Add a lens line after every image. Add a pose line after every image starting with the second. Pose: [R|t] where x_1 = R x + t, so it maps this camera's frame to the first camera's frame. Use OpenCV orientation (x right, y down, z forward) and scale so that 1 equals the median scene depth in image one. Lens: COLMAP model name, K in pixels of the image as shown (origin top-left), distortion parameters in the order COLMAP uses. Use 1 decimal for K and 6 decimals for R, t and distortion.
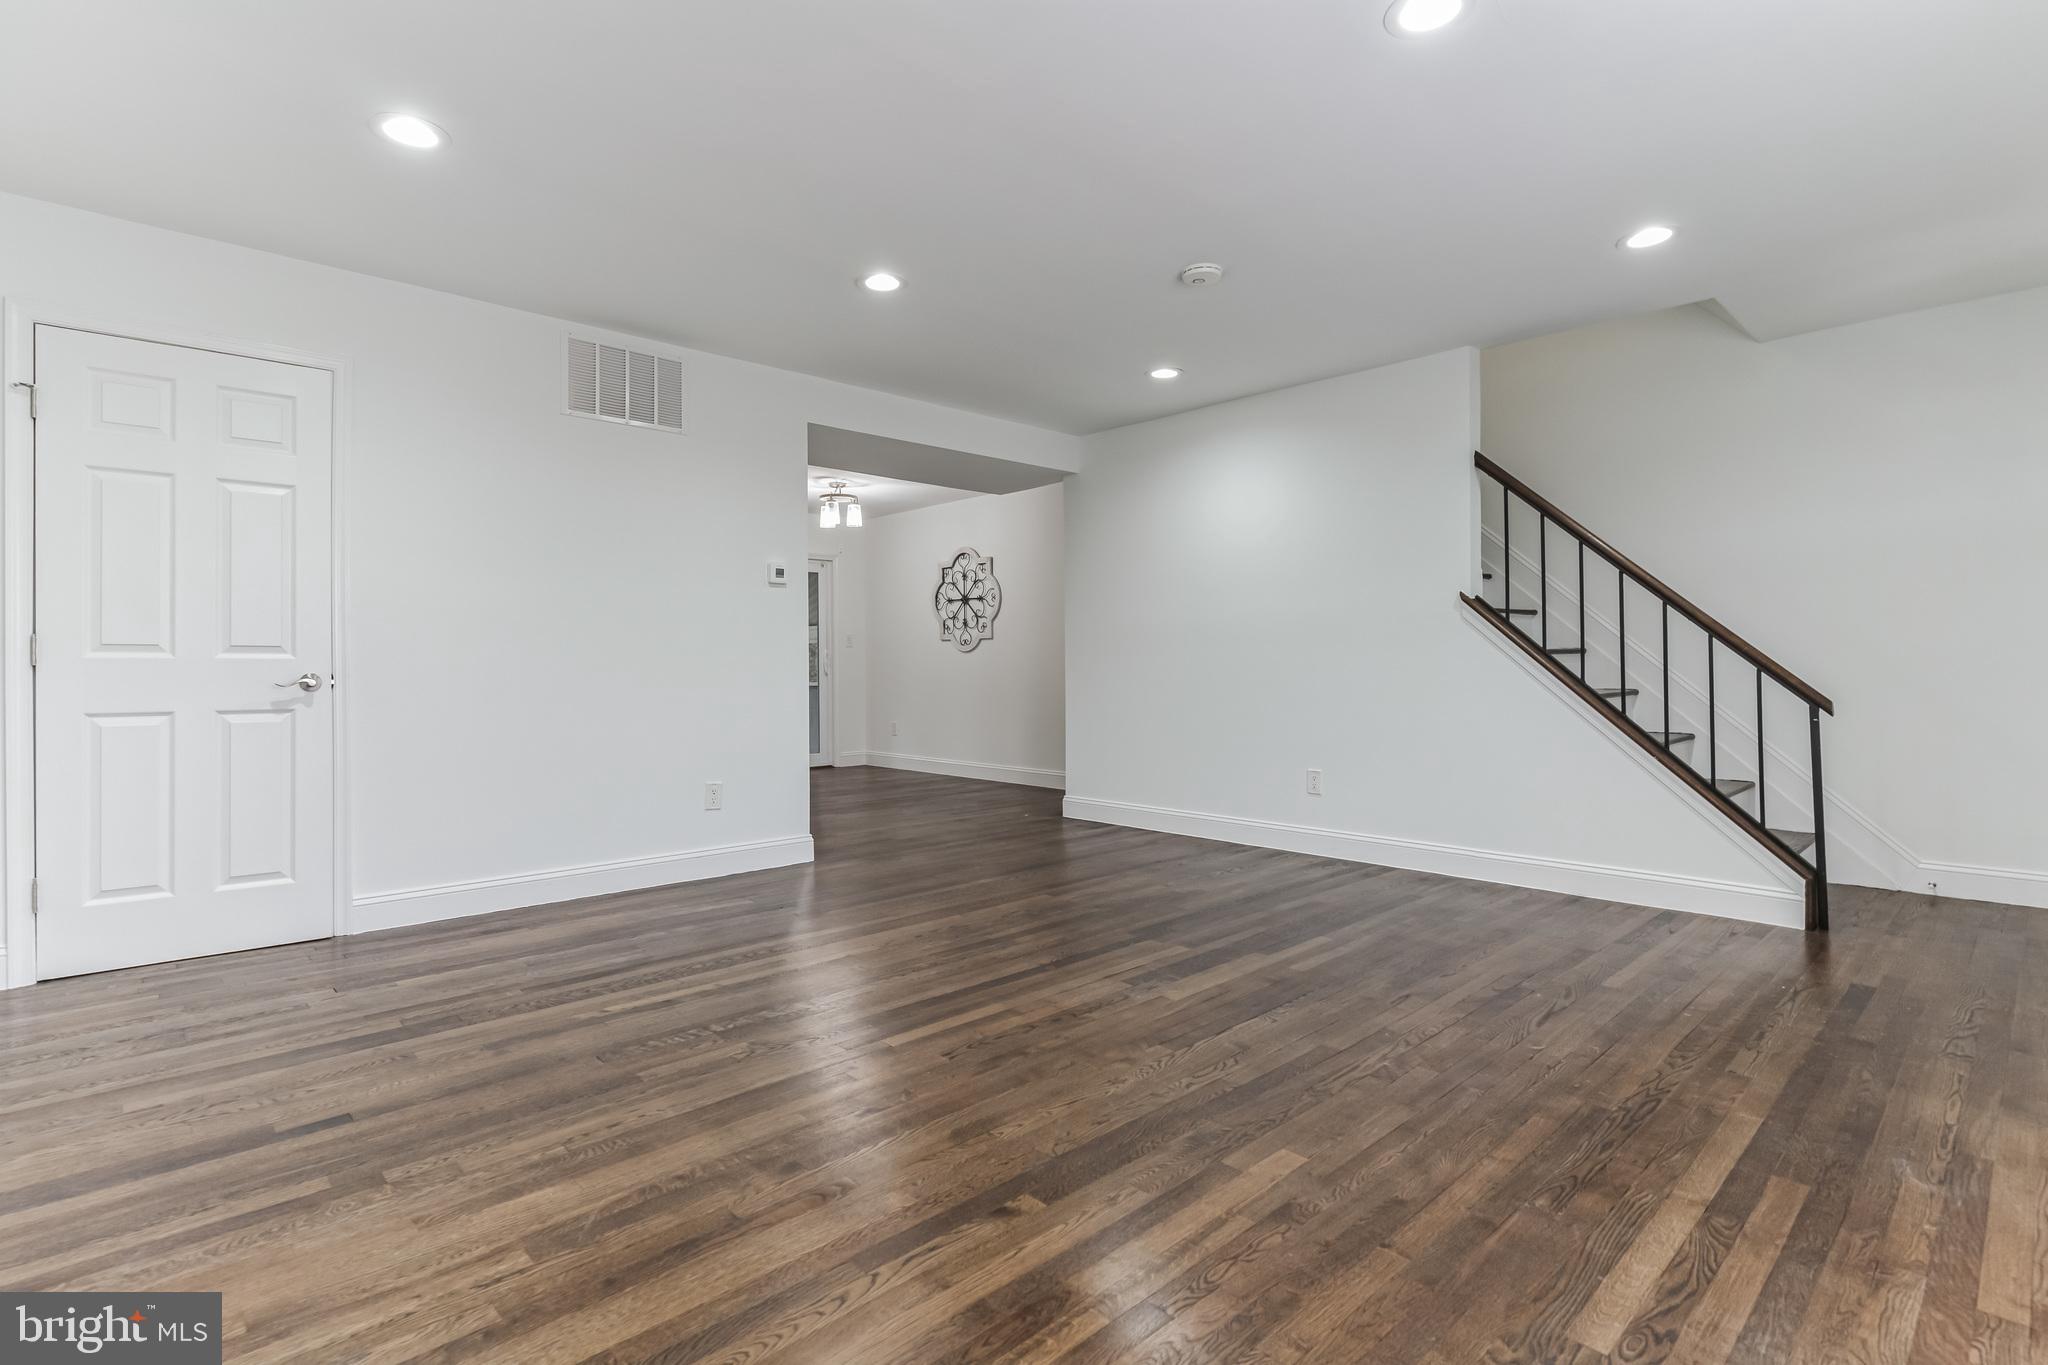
lens RADIAL K [[984.7, 0, 1007.1], [0, 984.7, 658.7], [0, 0, 1]] dist [0.001785, 0.000970]
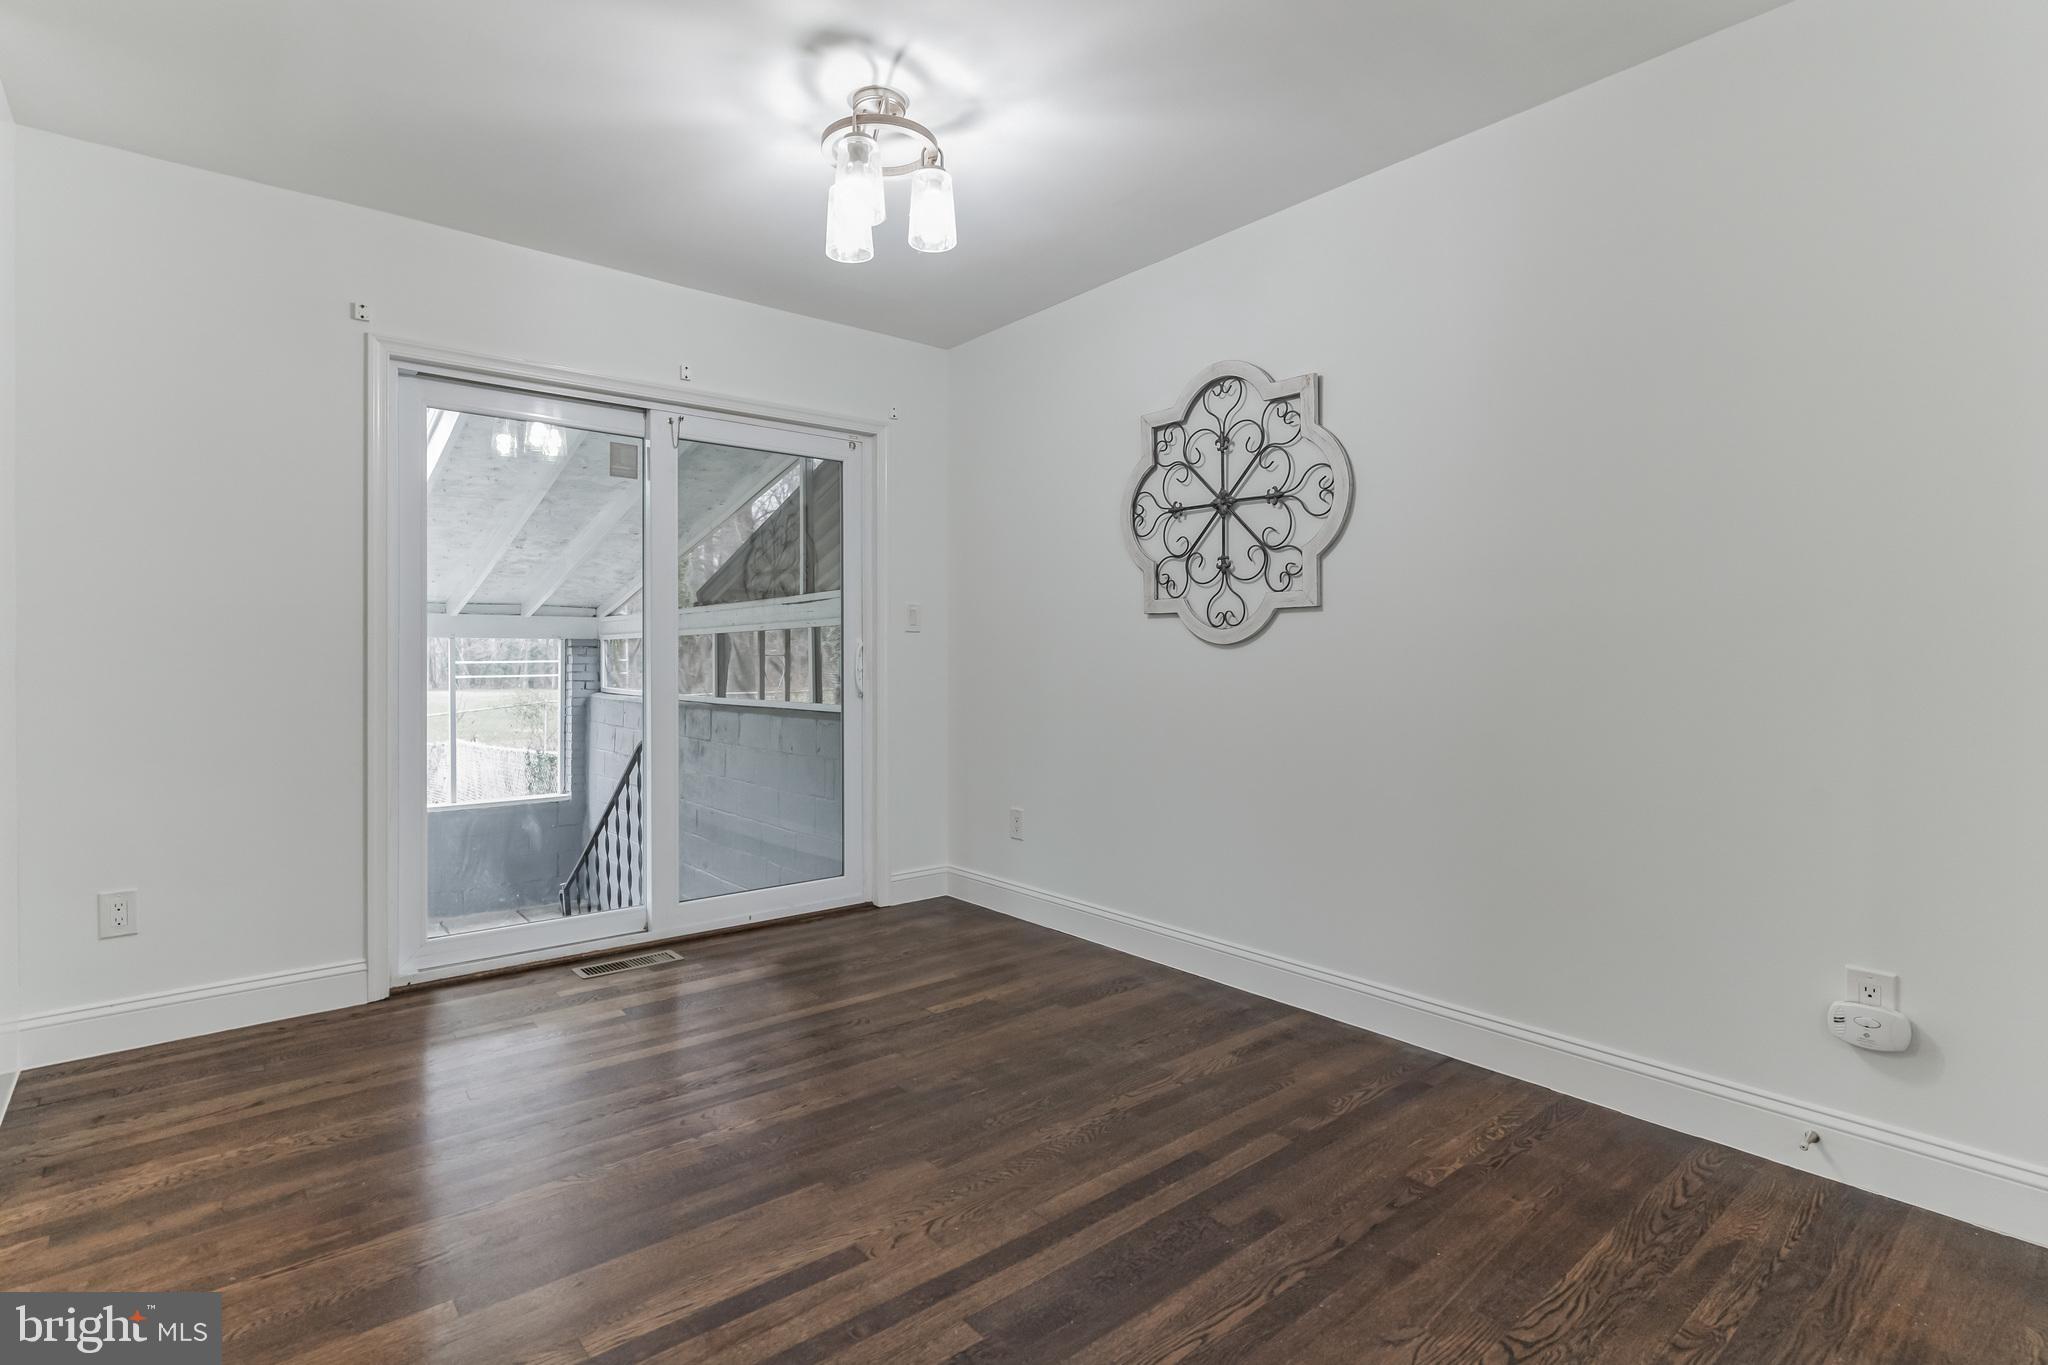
lens RADIAL K [[984.7, 0, 1007.1], [0, 984.7, 658.7], [0, 0, 1]] dist [0.001785, 0.000970]
pose [[0.997991, 0.007932, -0.062860, -0.100366], [-0.007567, 0.999953, 0.006034, -0.003628], [0.062905, -0.005546, 0.998004, 0.625443]]
